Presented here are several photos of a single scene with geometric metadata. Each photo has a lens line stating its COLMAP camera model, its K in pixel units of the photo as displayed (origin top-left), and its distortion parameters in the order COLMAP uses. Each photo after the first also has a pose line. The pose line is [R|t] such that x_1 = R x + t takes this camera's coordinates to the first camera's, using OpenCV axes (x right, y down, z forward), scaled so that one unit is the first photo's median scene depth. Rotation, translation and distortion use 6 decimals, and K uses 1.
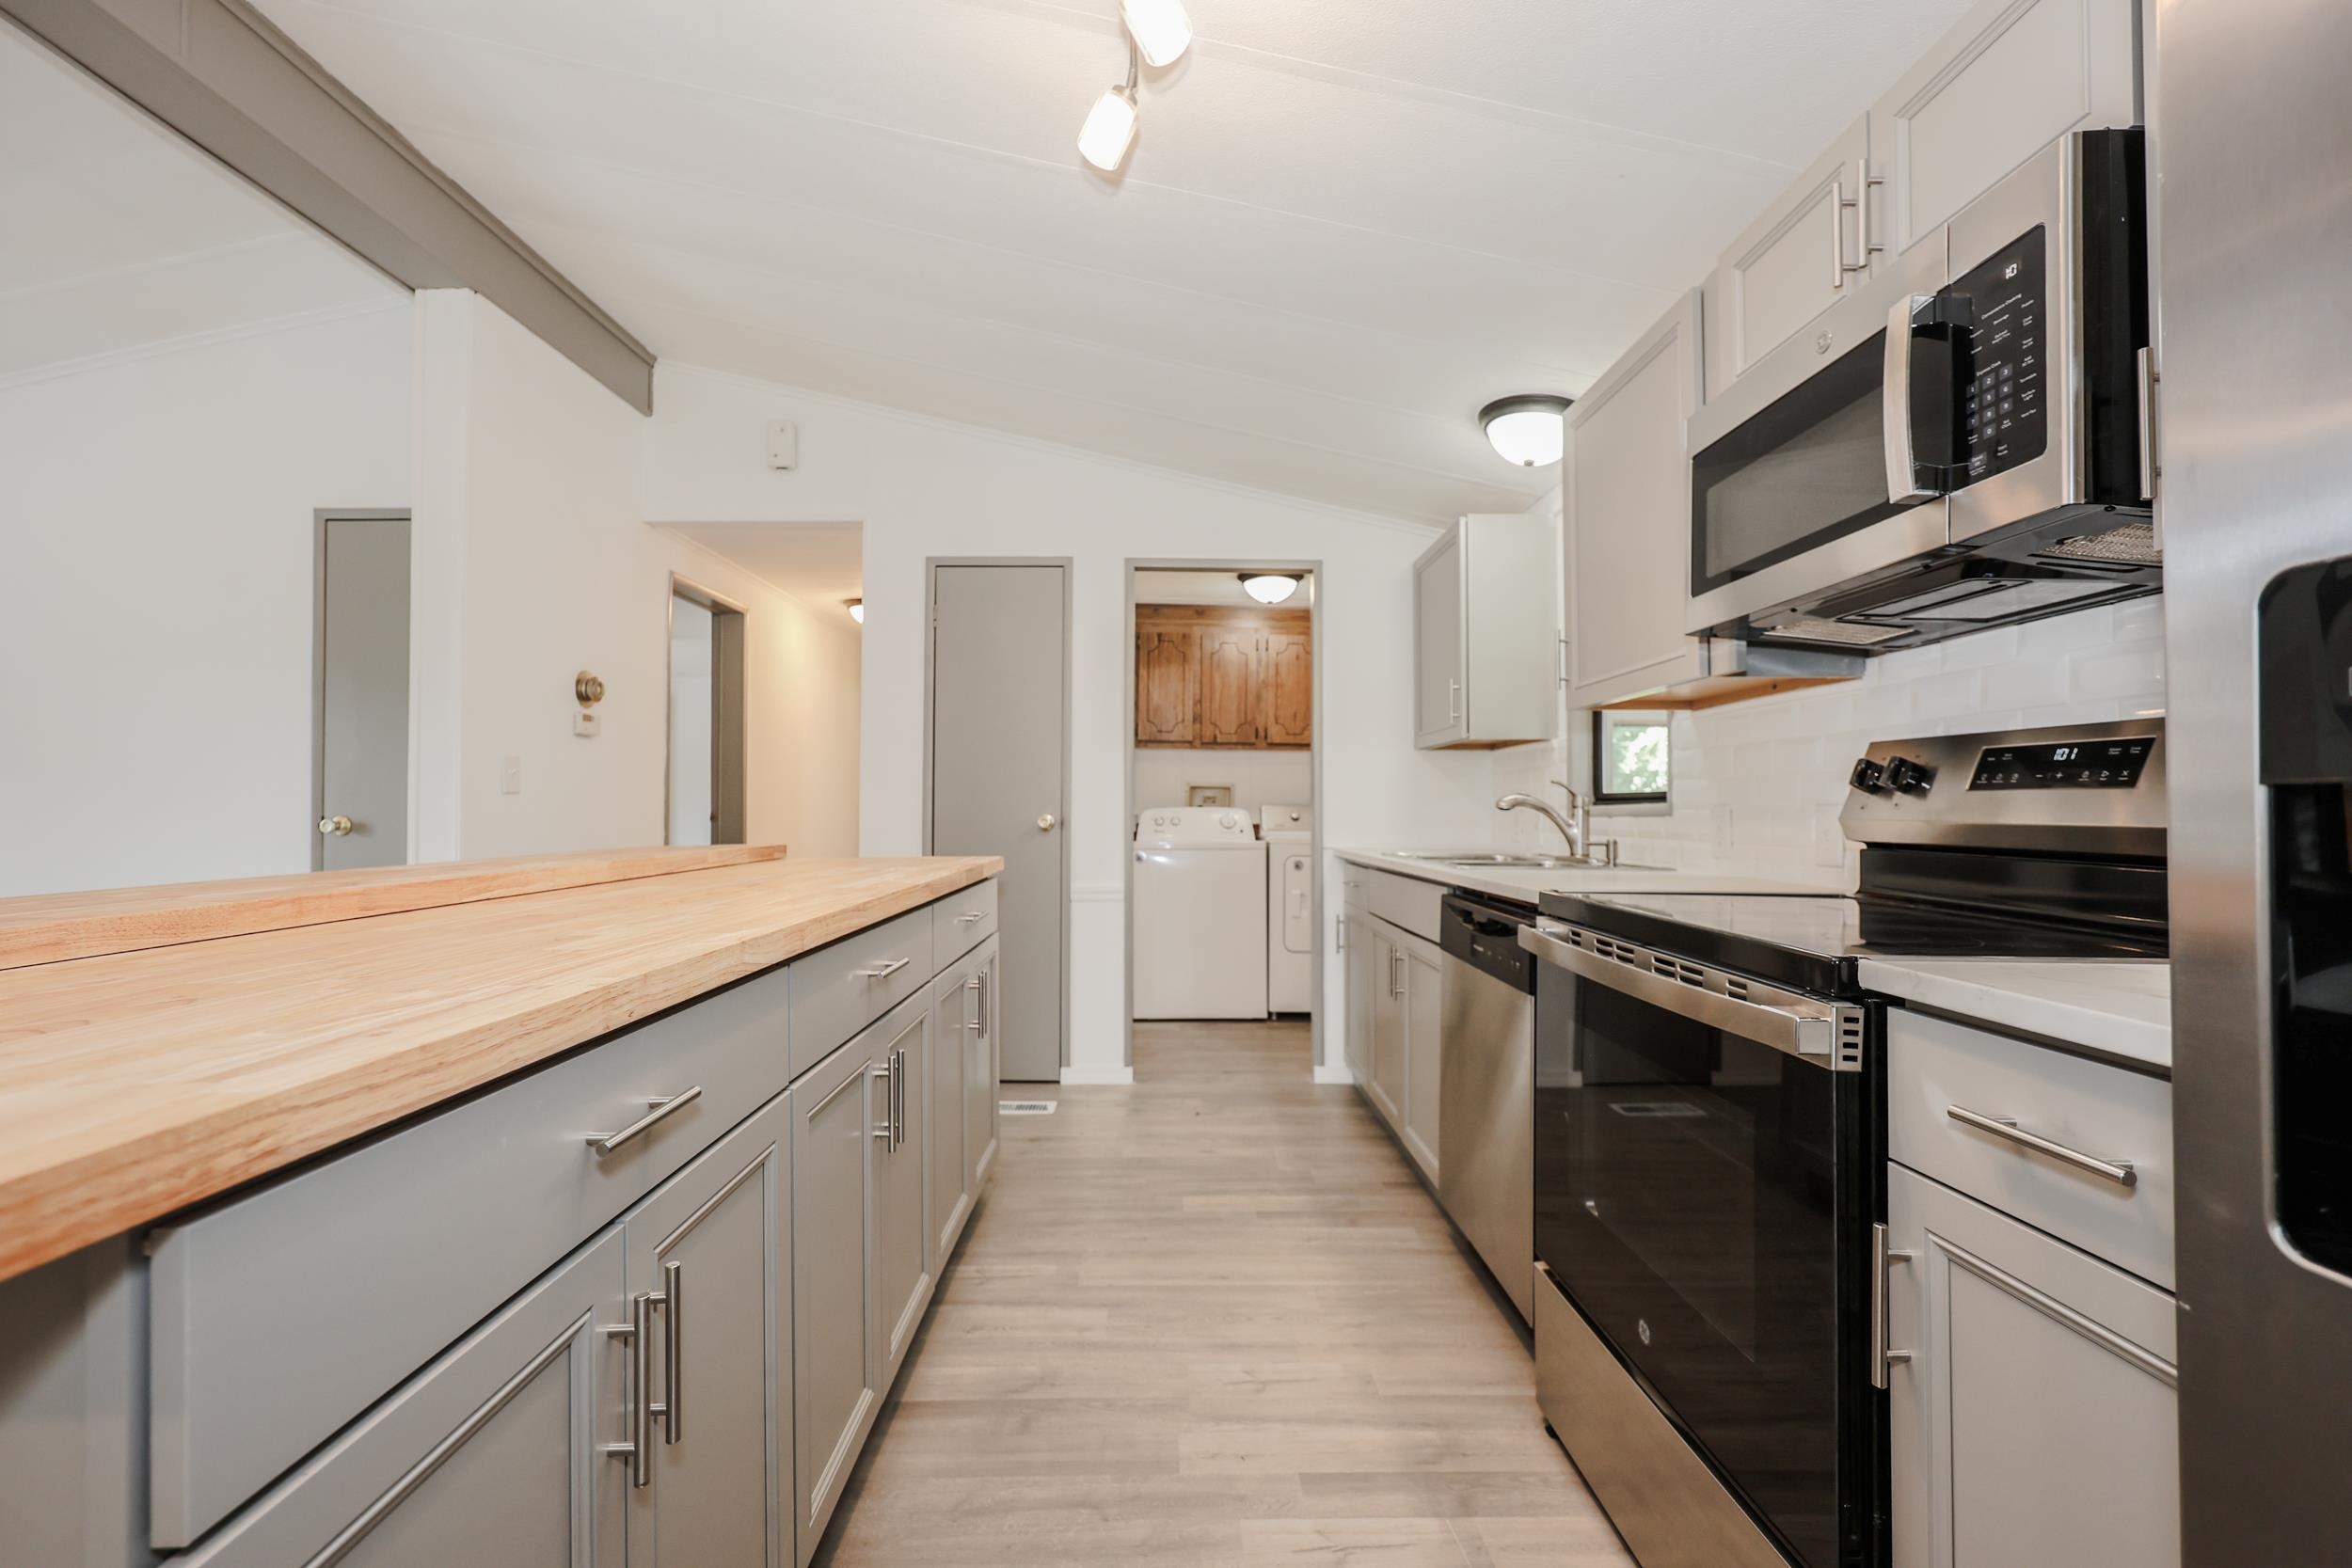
lens RADIAL K [[974.1, 0, 1169.6], [0, 974.1, 789.4], [0, 0, 1]] dist [0.004067, 0.000310]
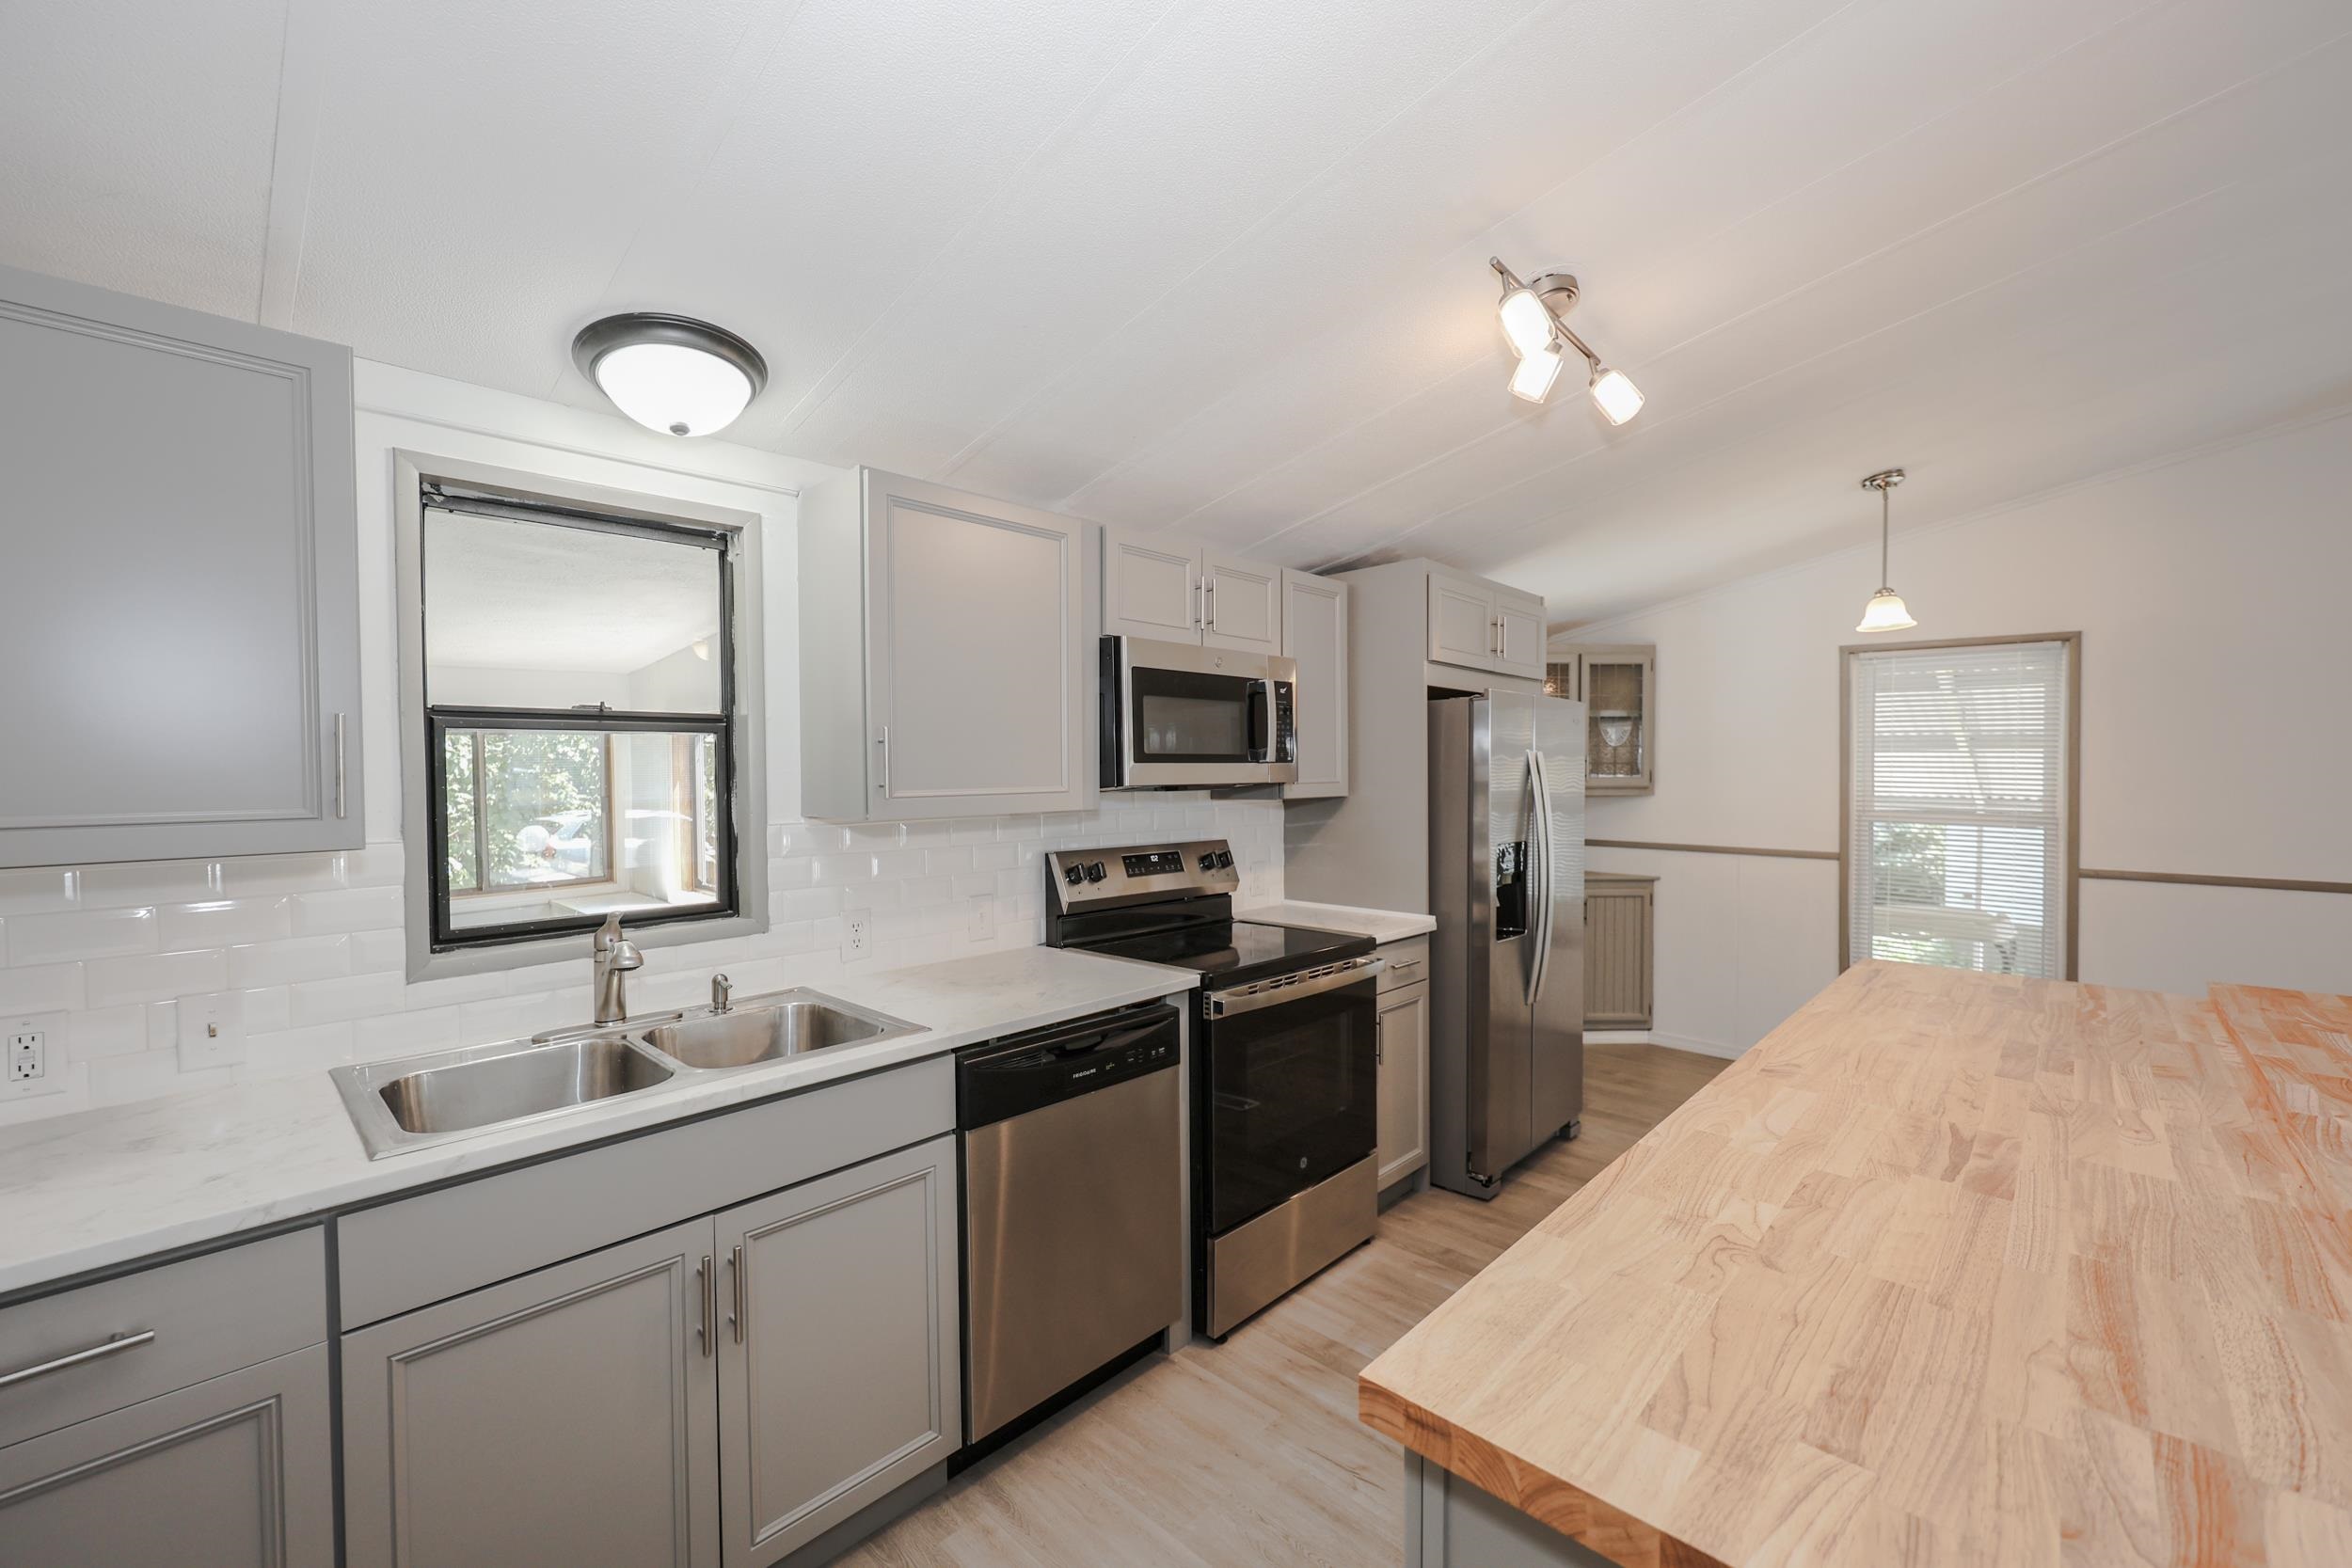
lens RADIAL K [[951.6, 0, 1174.1], [0, 951.6, 790.6], [0, 0, 1]] dist [0.005524, 0.000019]
pose [[-0.716139, -0.016132, 0.697772, -0.277222], [-0.012727, 0.999868, 0.010054, -0.090648], [-0.697842, -0.001681, -0.716250, 1.070361]]
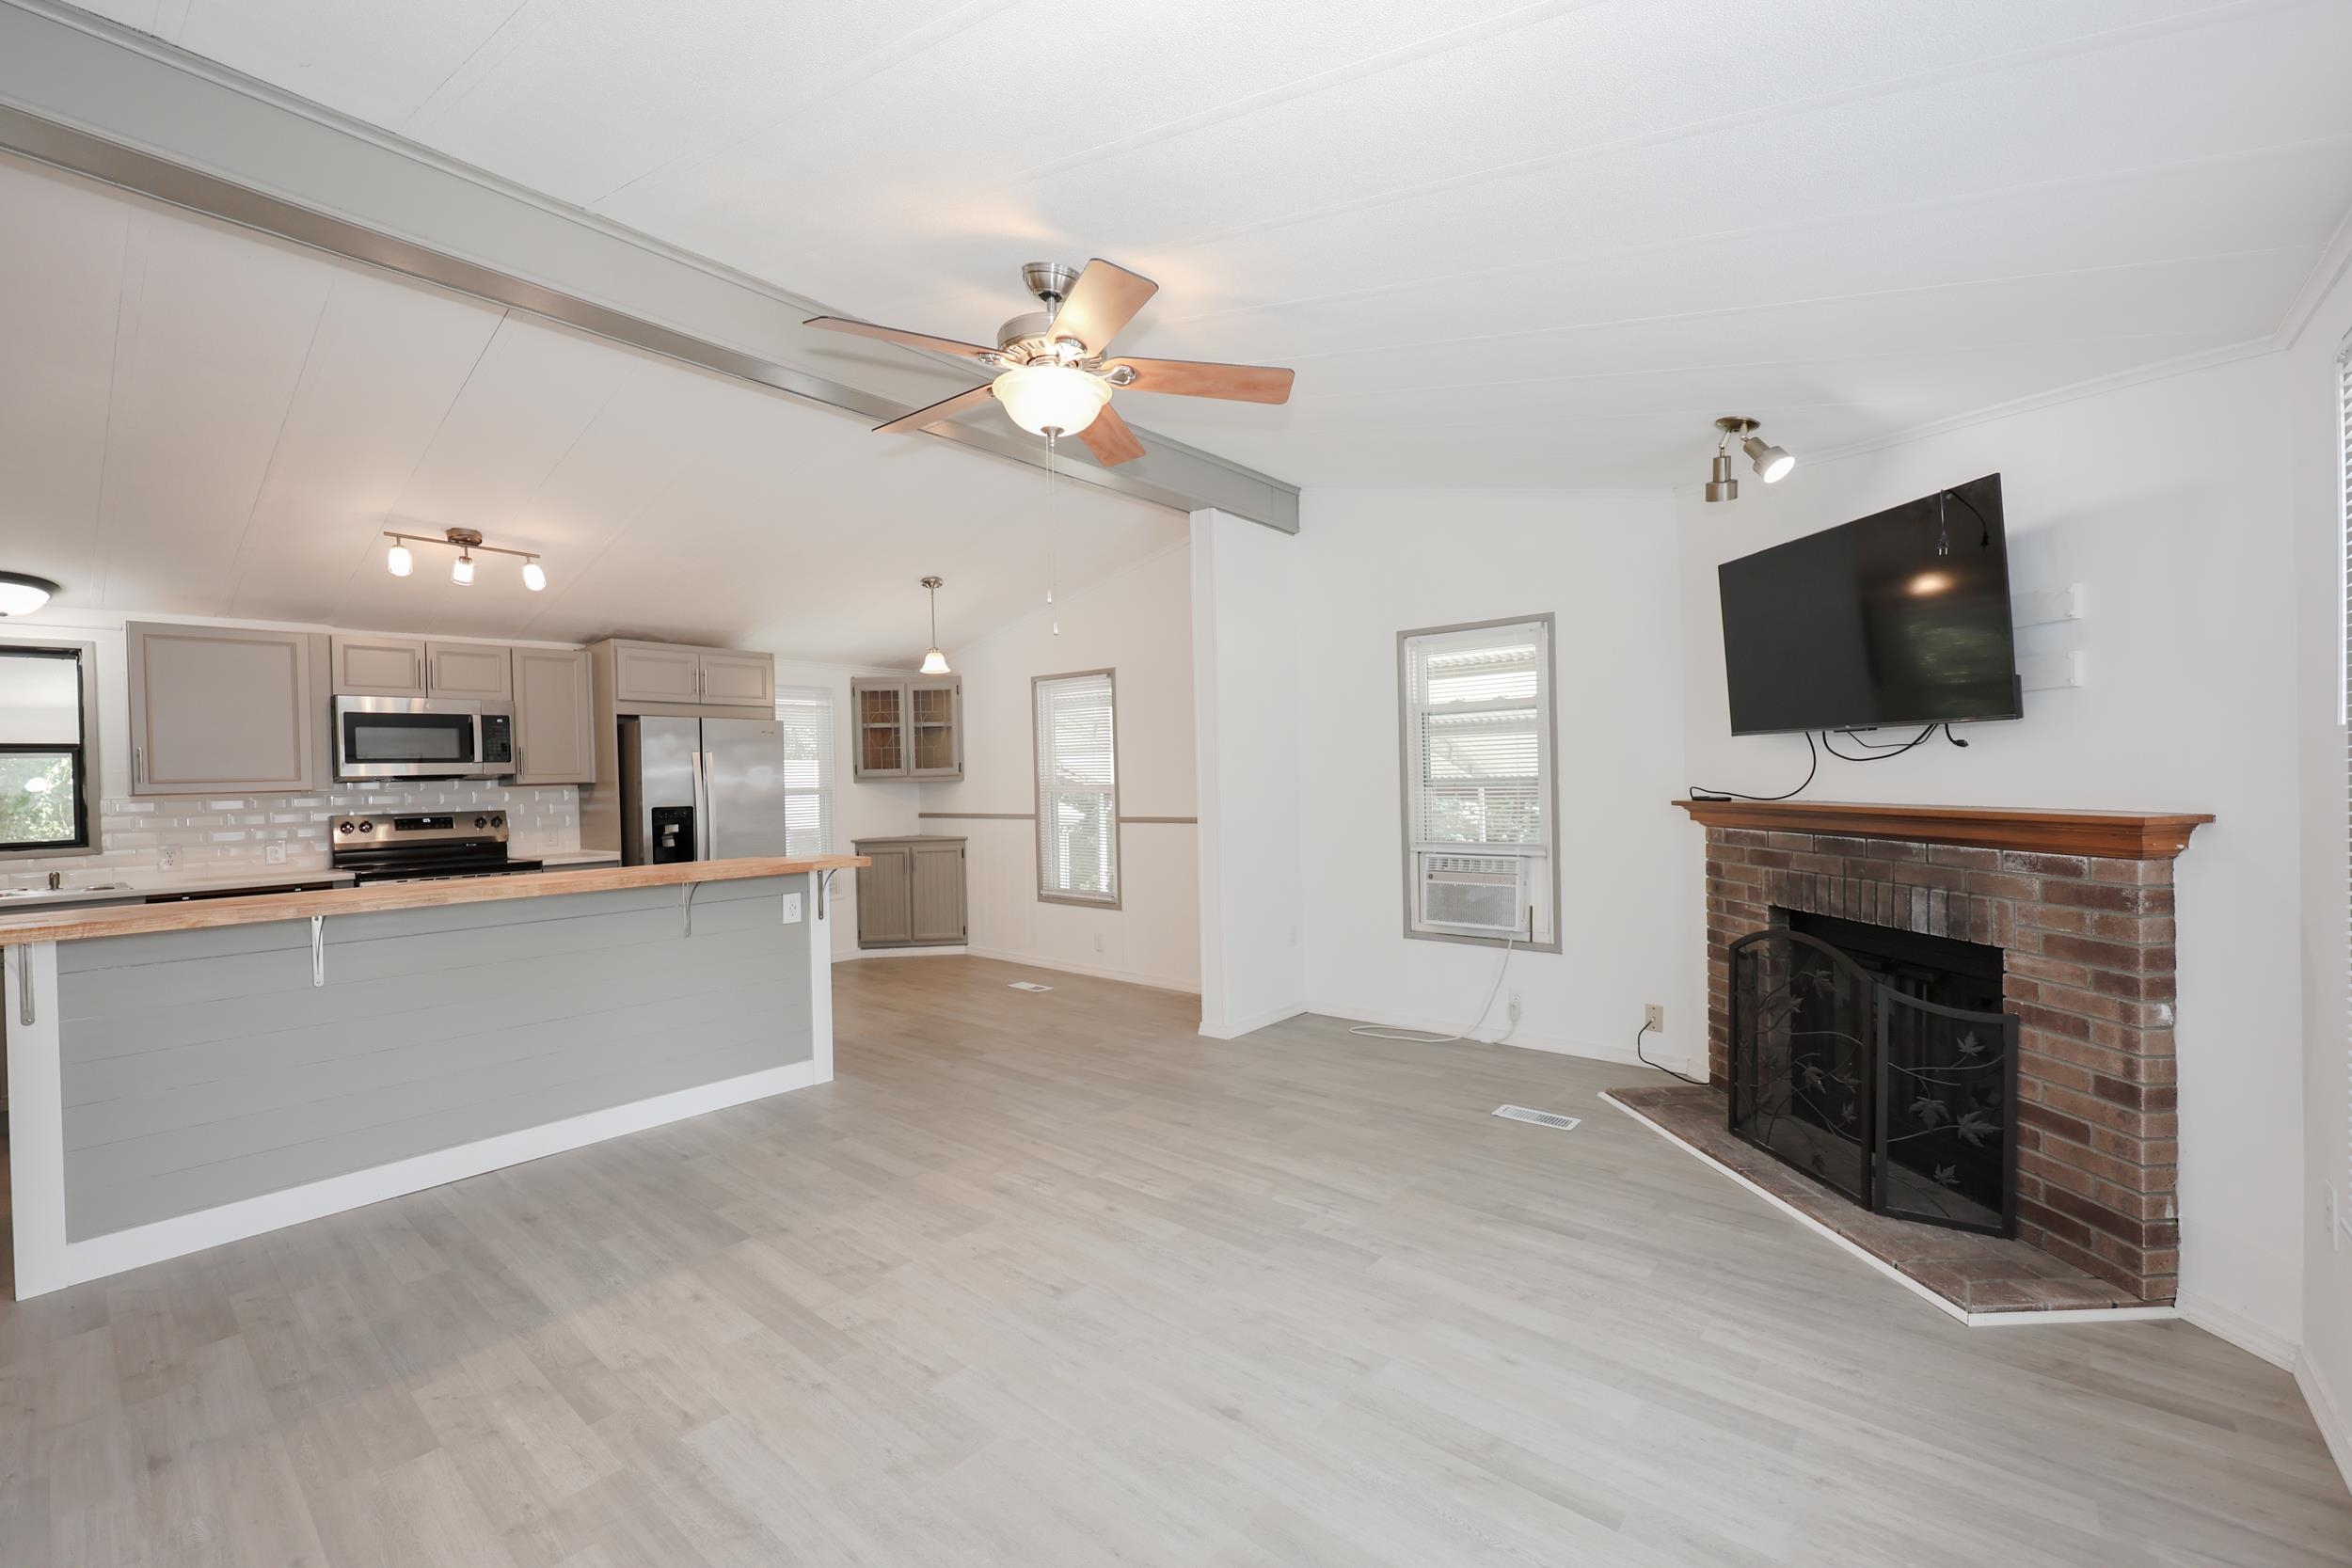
lens RADIAL K [[977.5, 0, 1156.2], [0, 977.5, 778.9], [0, 0, 1]] dist [0.000970, 0.000188]
pose [[-0.745341, 0.021874, 0.666325, -1.605843], [0.016188, 0.999761, -0.014713, -0.040722], [-0.666487, -0.000180, -0.745516, 0.823147]]
